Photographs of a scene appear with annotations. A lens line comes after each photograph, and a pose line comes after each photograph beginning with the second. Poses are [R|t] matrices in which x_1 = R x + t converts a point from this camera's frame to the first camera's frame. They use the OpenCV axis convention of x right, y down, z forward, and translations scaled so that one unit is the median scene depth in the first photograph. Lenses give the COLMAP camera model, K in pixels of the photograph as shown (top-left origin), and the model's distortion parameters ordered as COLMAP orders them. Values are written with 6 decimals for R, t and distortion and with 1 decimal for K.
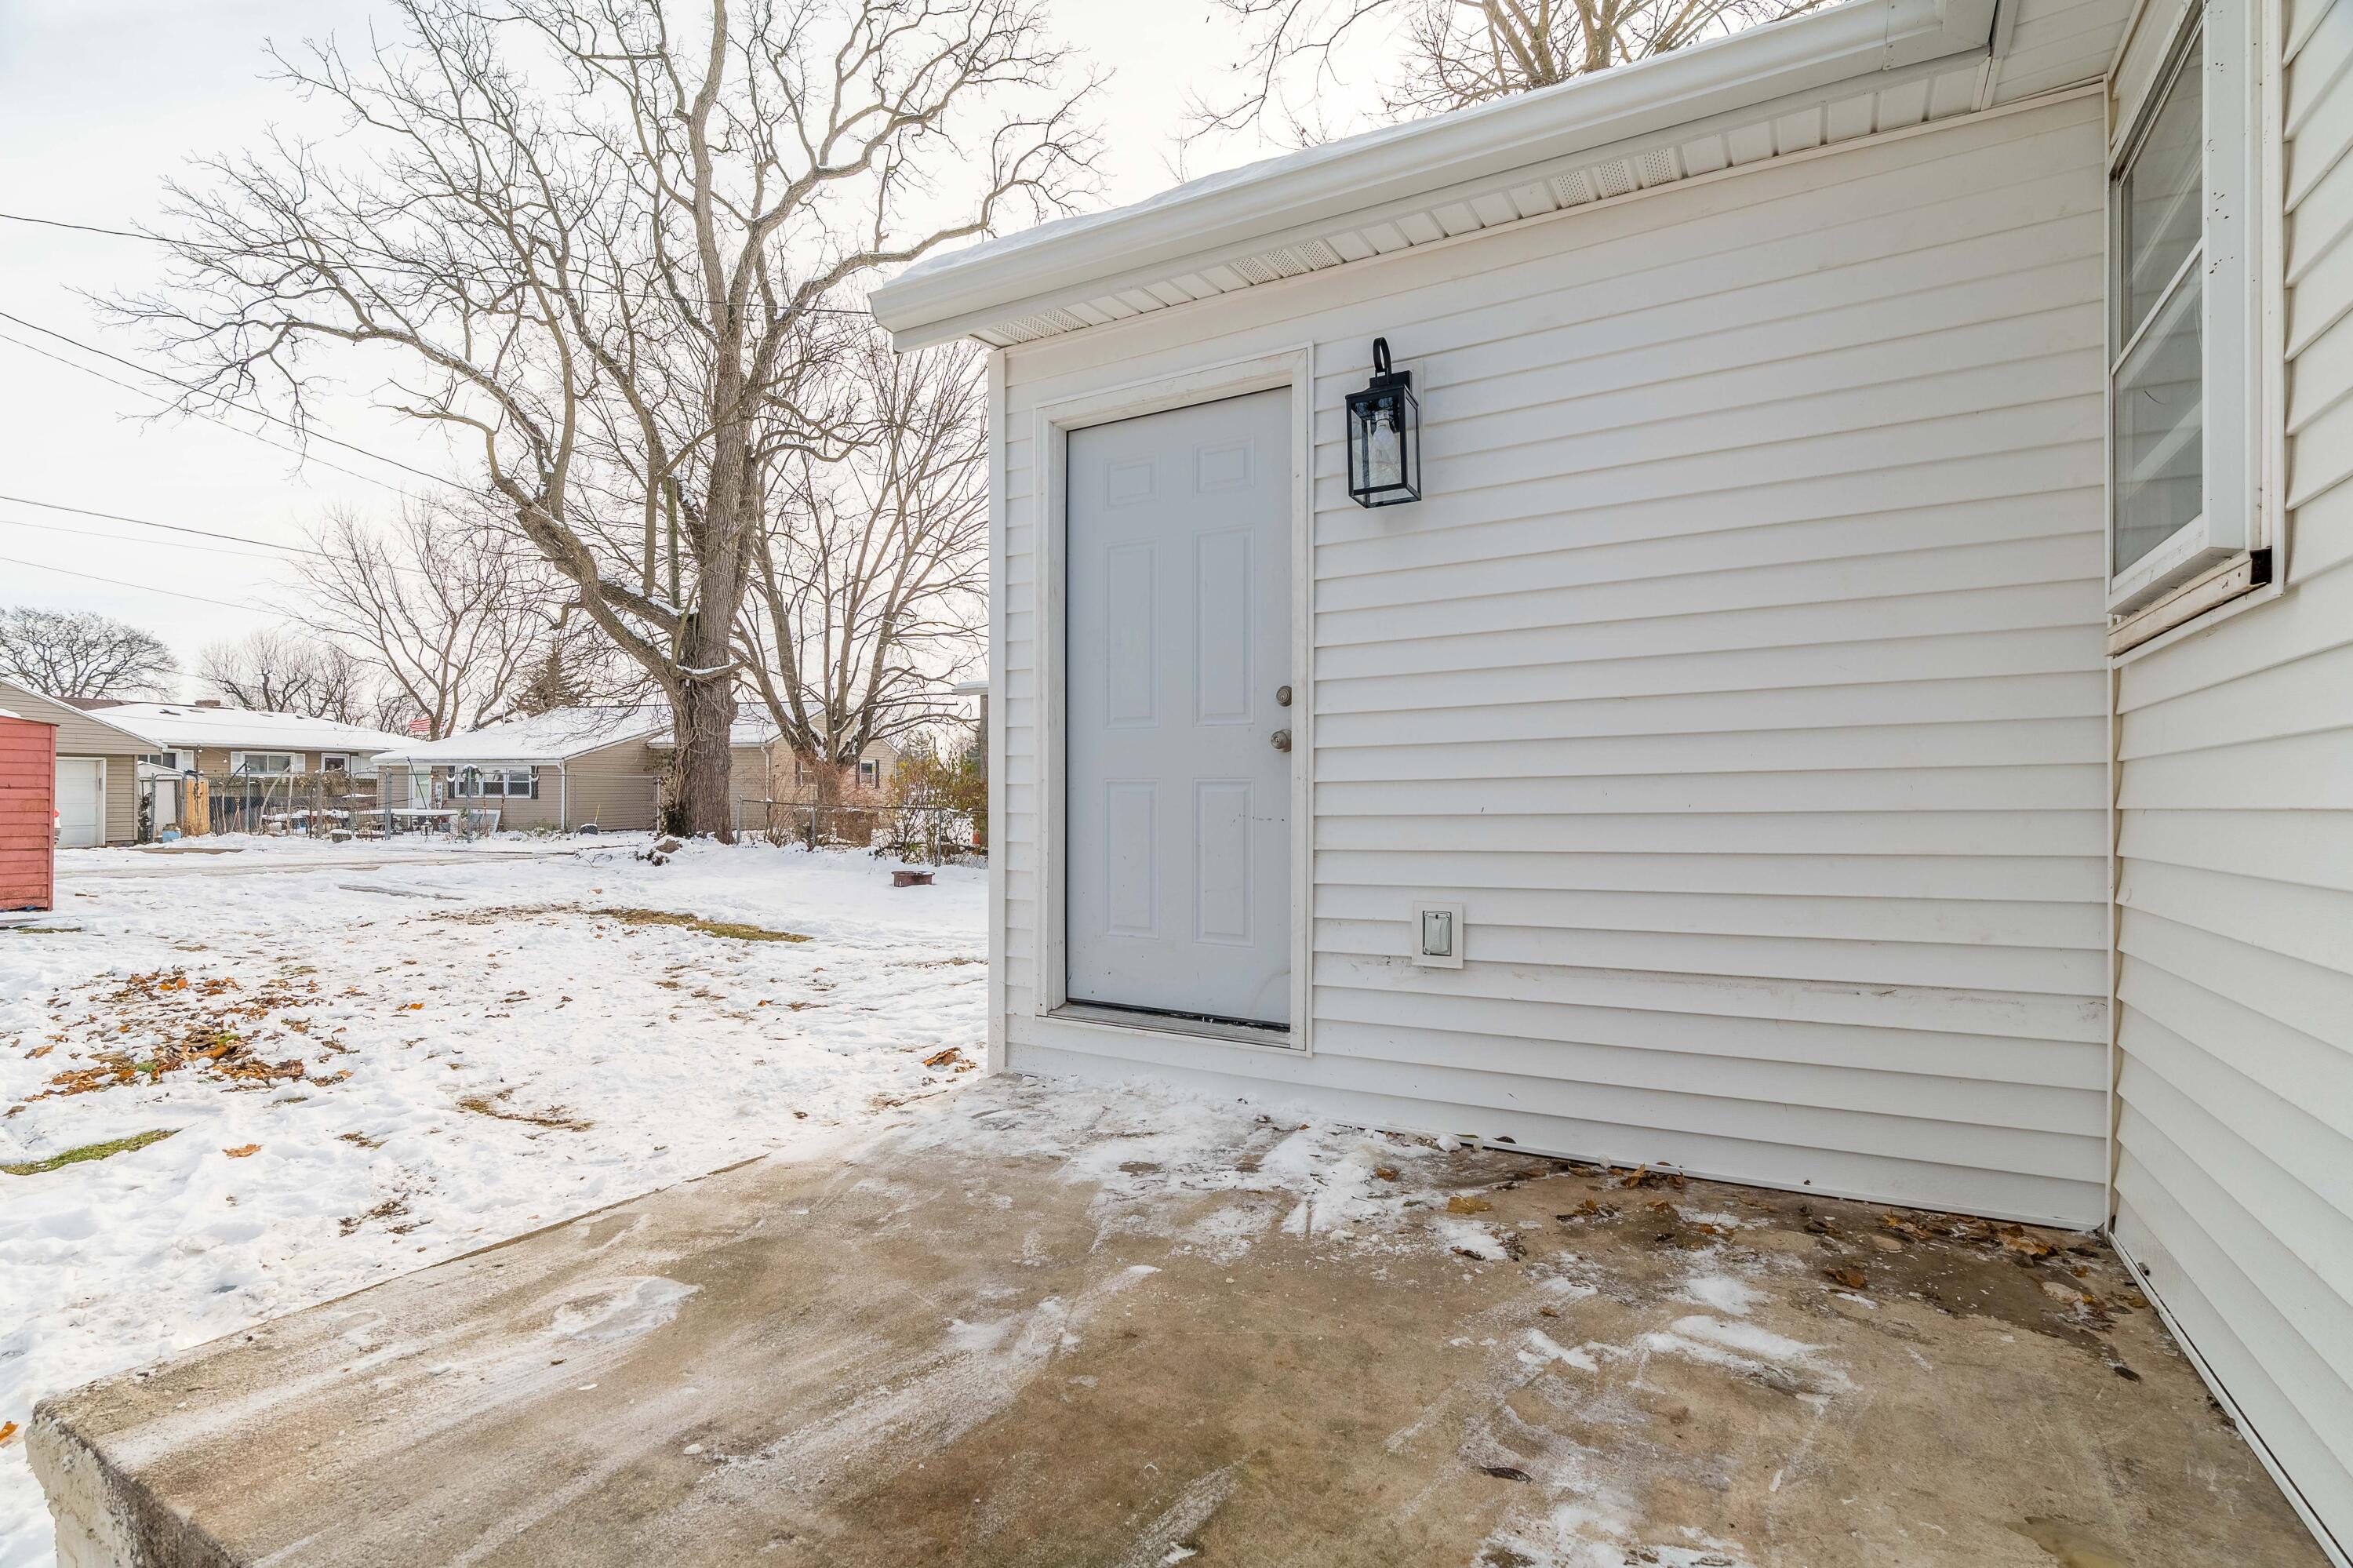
lens RADIAL K [[1061.8, 0, 1176.5], [0, 1061.8, 784.0], [0, 0, 1]] dist [-0.010822, 0.000322]
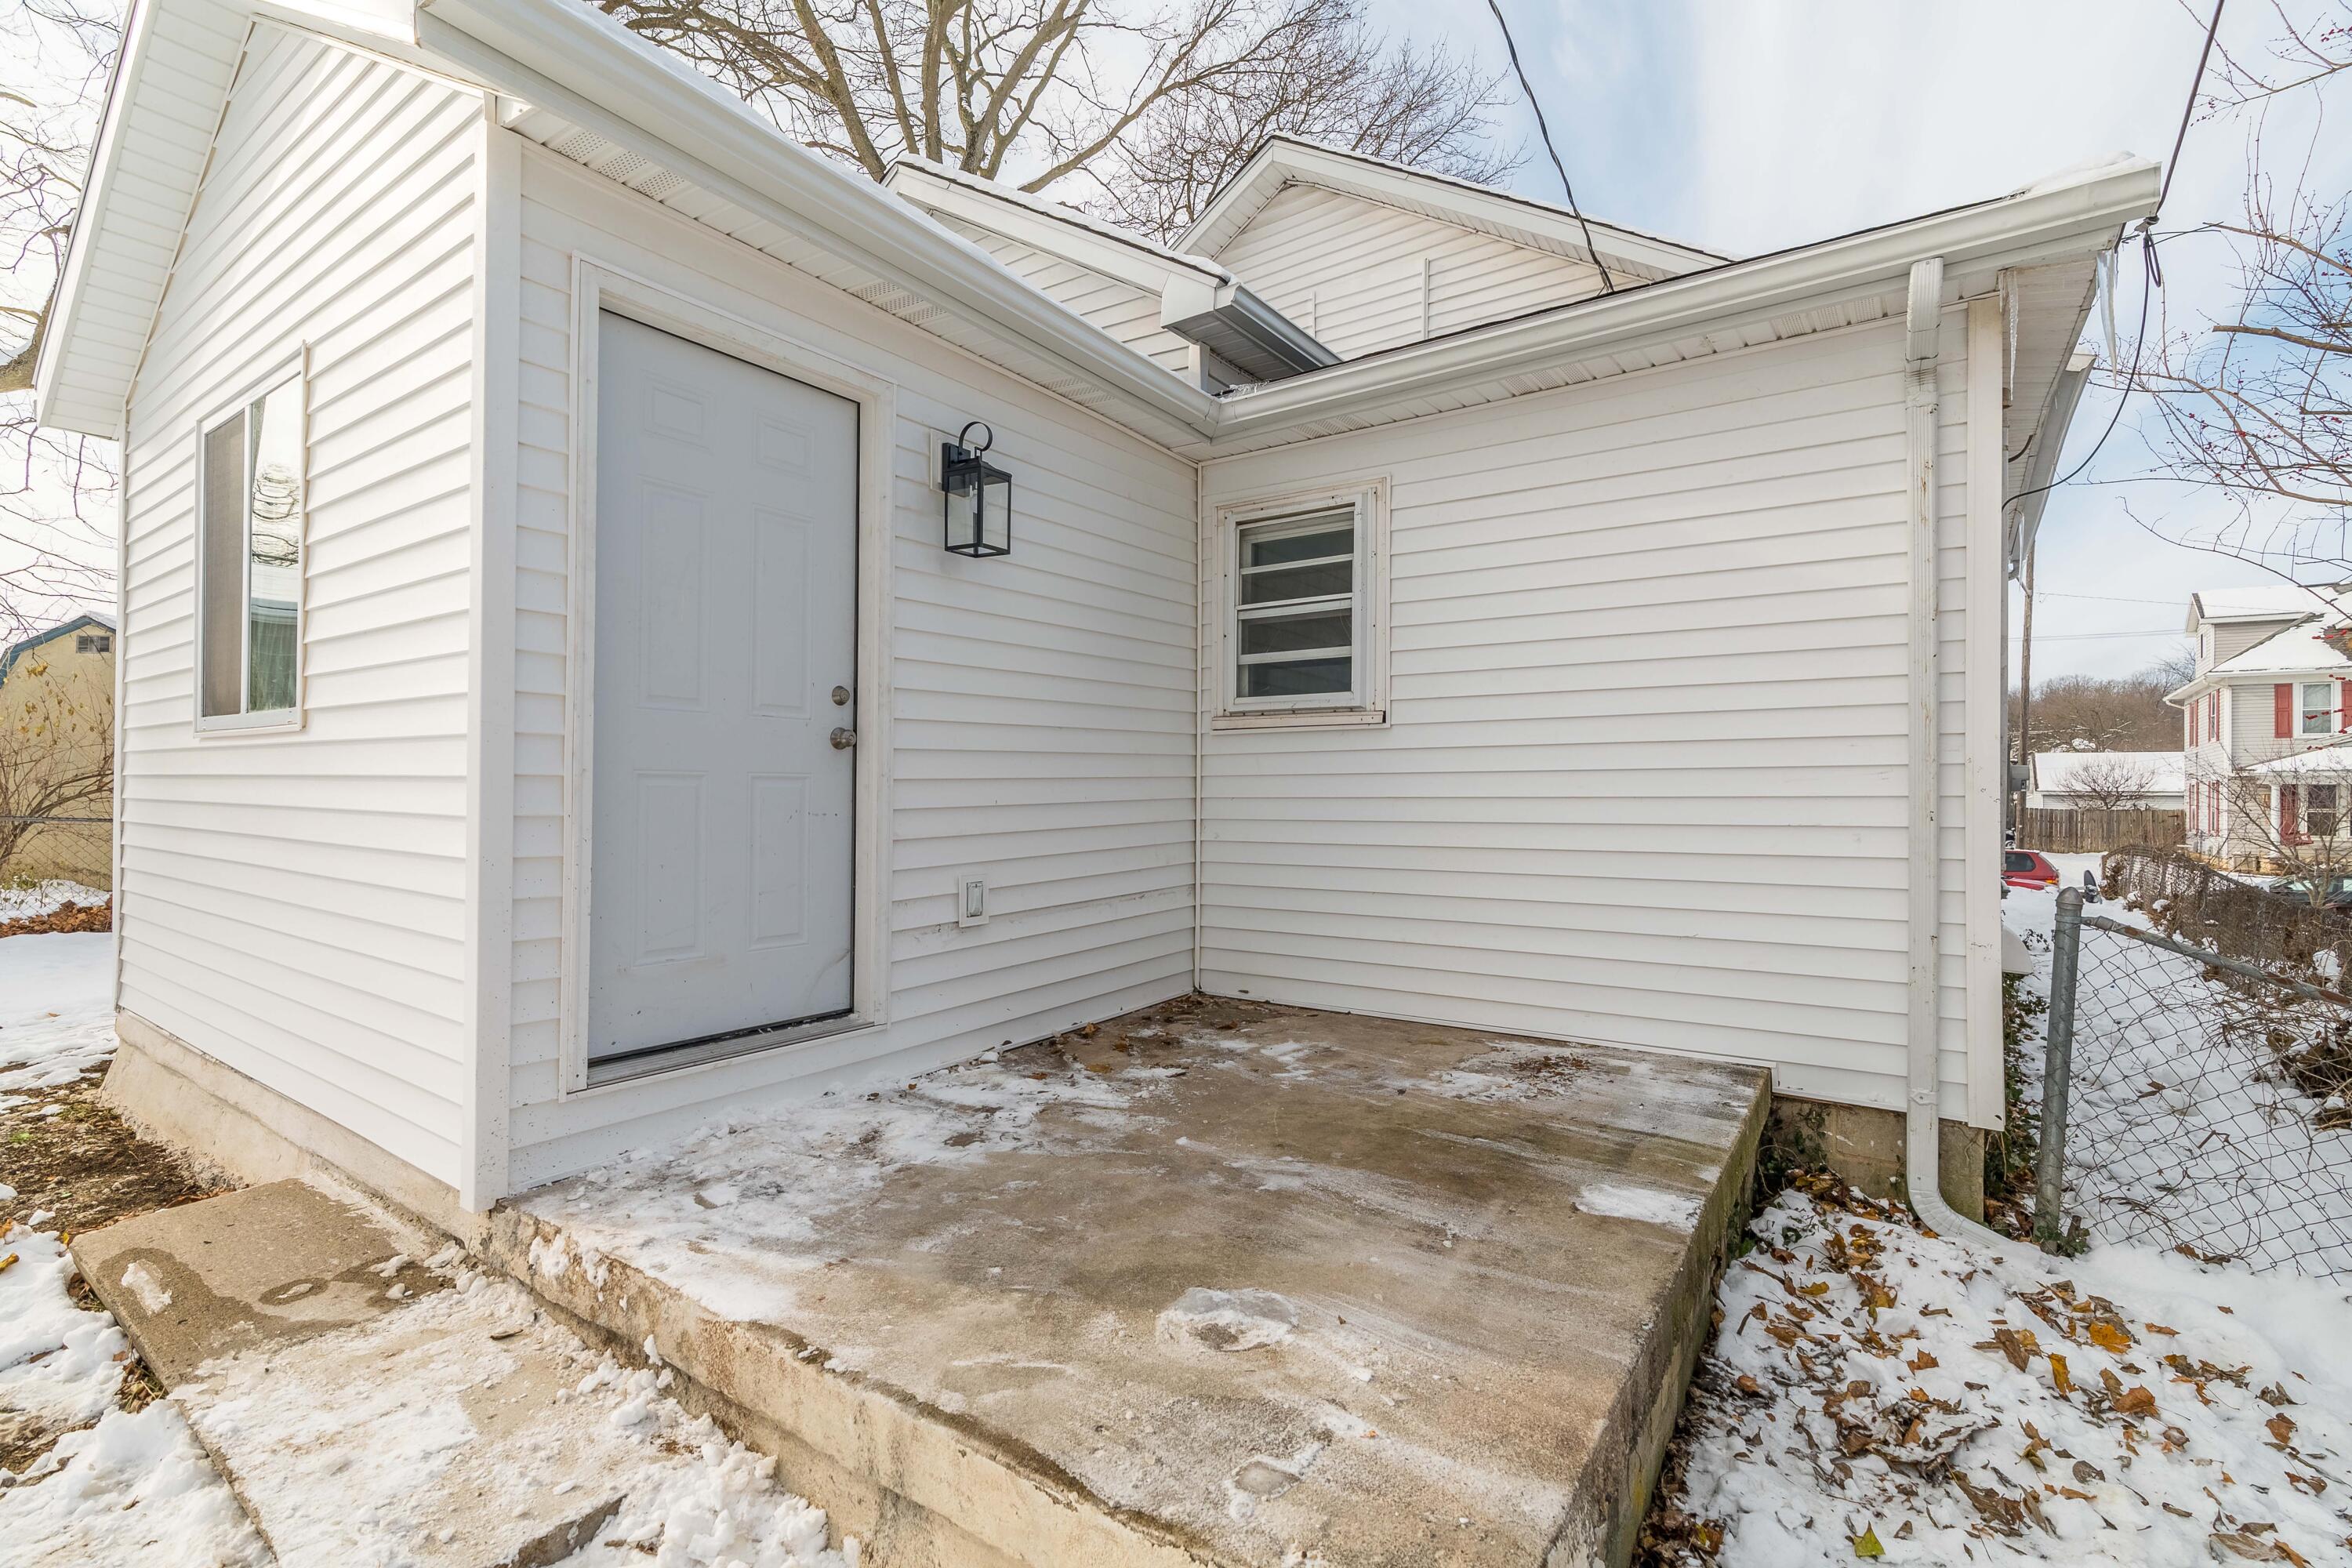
lens RADIAL K [[1061.3, 0, 1176.0], [0, 1061.3, 784.0], [0, 0, 1]] dist [-0.010822, 0.000322]
pose [[0.089817, 0.003356, 0.995953, -1.186561], [-0.016993, 0.999854, -0.001837, -0.000216], [-0.995813, -0.016760, 0.089861, 0.758491]]
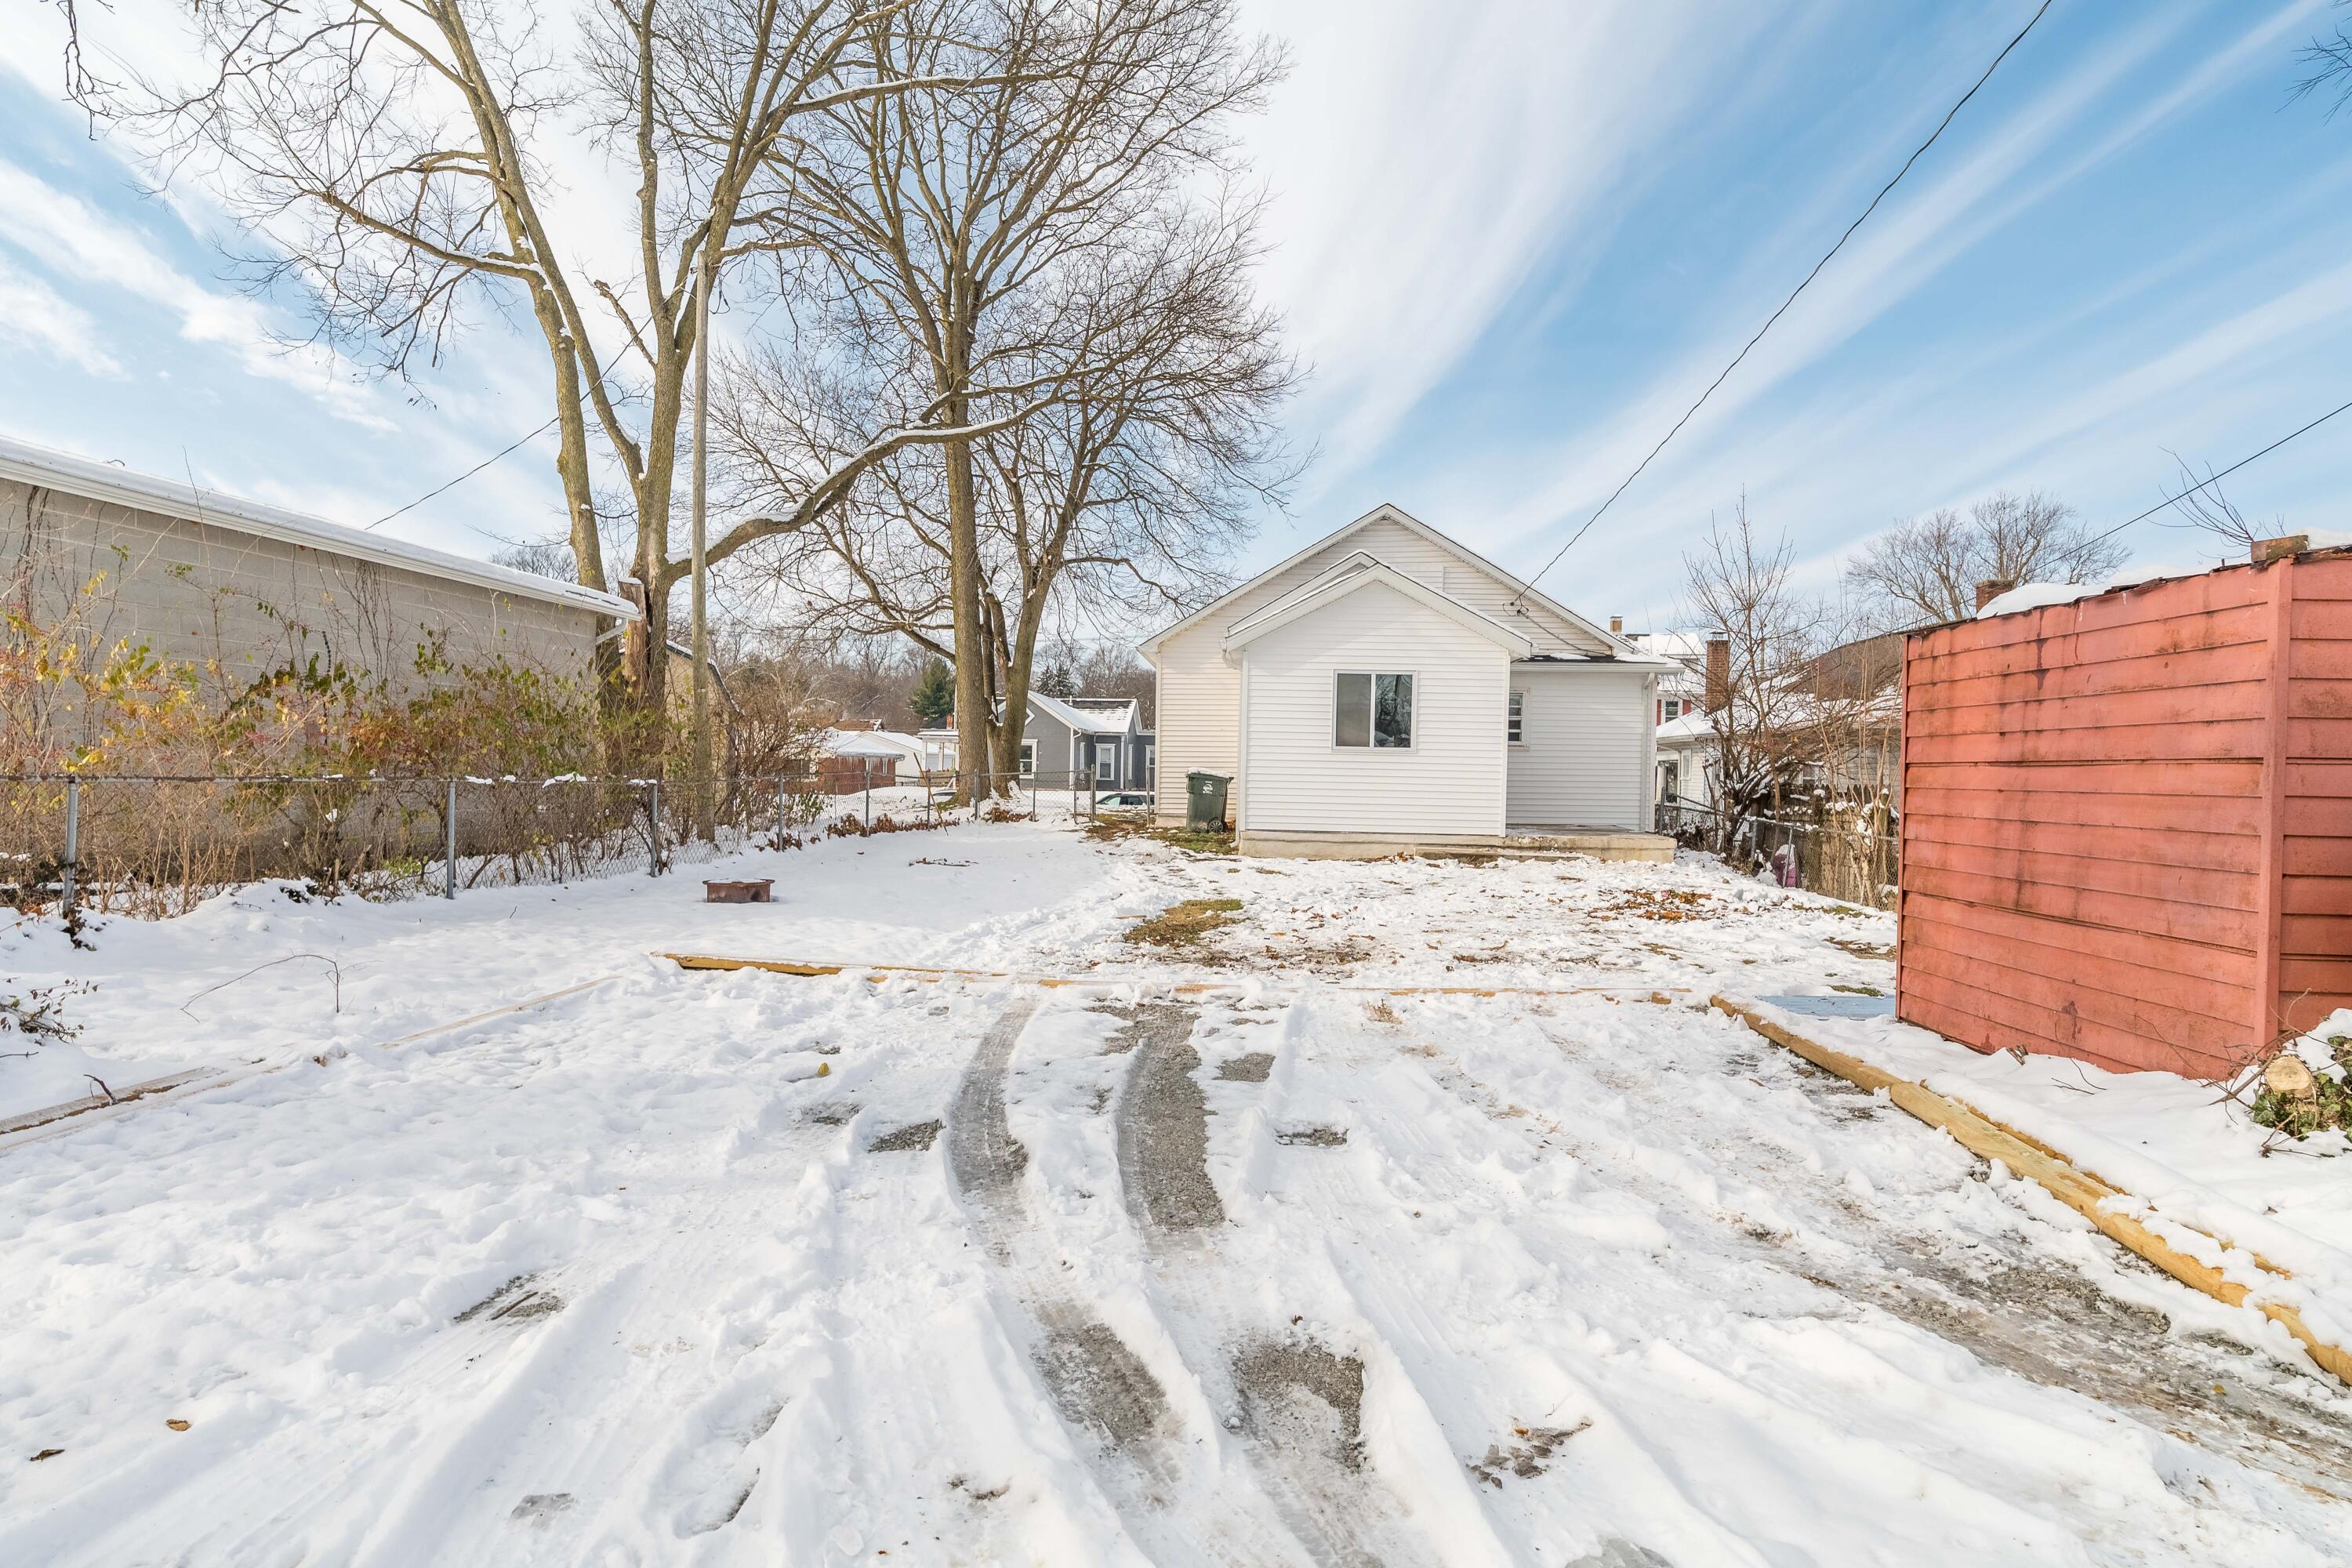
lens RADIAL K [[1293.1, 0, 1176.0], [0, 1293.1, 784.0], [0, 0, 1]] dist [-0.004481, -0.000156]
pose [[-0.442113, -0.024730, 0.896618, -6.155575], [-0.030655, 0.999452, 0.012451, 0.078057], [-0.896435, -0.021982, -0.442629, 6.599809]]
